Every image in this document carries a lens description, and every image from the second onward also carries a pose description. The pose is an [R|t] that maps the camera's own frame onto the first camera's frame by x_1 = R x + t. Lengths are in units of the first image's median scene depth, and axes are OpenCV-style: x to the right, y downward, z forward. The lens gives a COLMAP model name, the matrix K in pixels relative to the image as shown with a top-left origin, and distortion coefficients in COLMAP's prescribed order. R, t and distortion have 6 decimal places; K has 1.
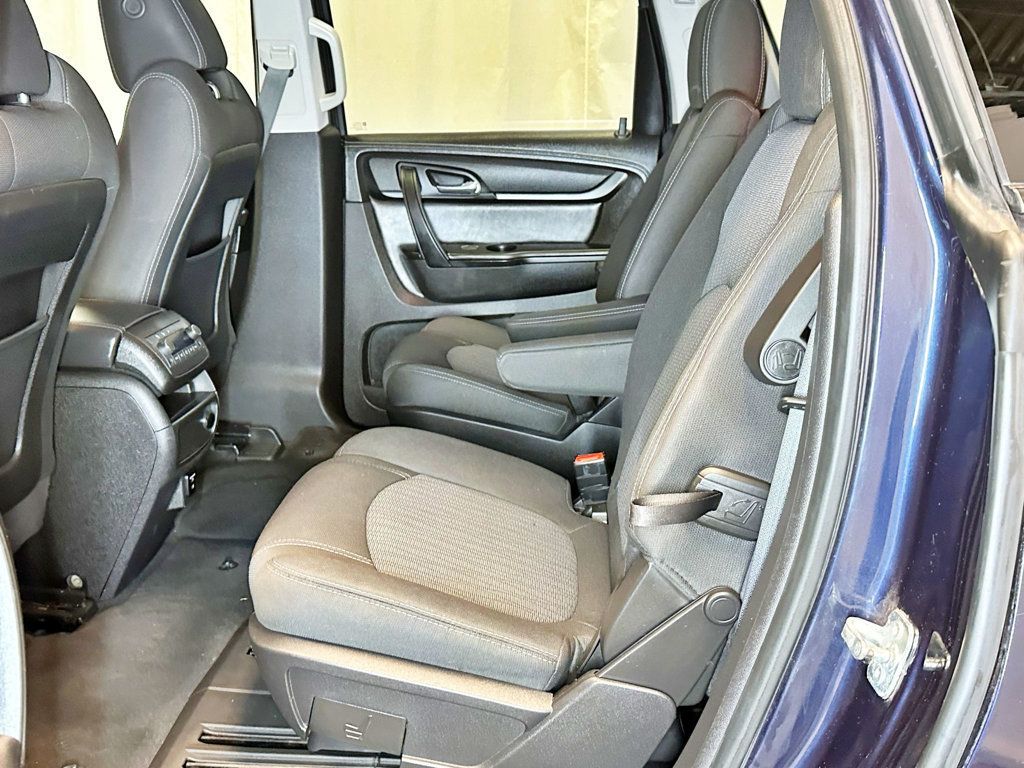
lens RADIAL K [[941.0, 0, 512.0], [0, 941.0, 384.0], [0, 0, 1]] dist [0.007925, -0.001800]
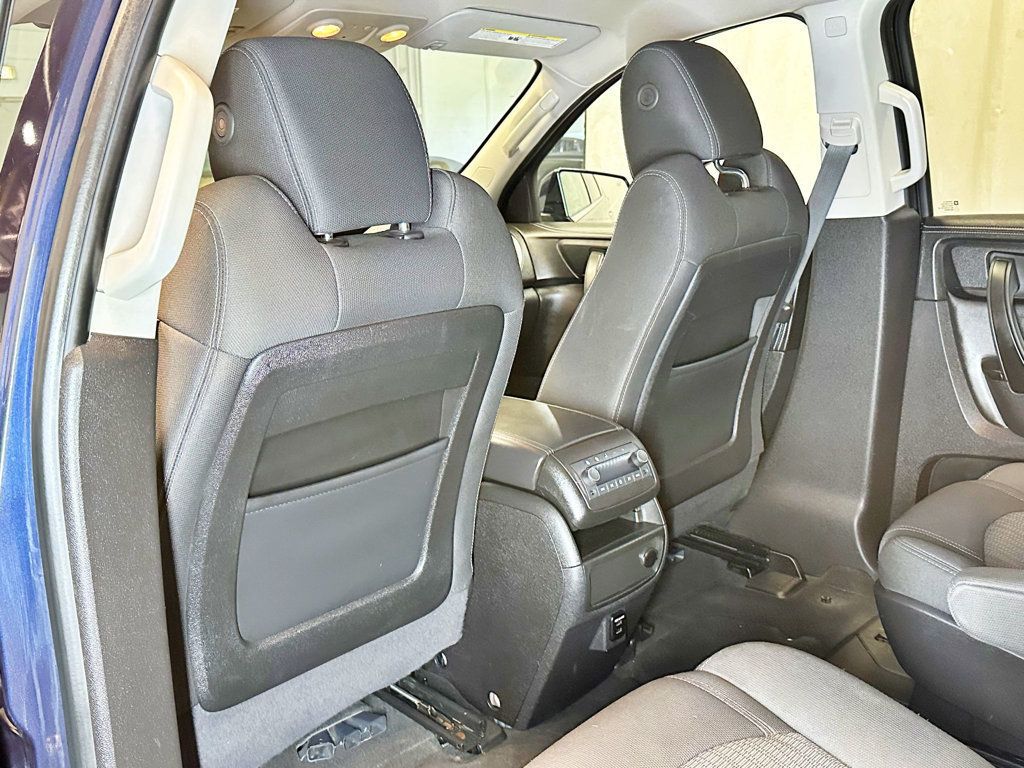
lens RADIAL K [[941.0, 0, 512.0], [0, 941.0, 384.0], [0, 0, 1]] dist [0.007925, -0.001800]
pose [[0.754911, 0.094692, -0.648956, 0.103702], [-0.129175, 0.991606, -0.005575, -0.077068], [0.642980, 0.088037, 0.760806, 0.176998]]
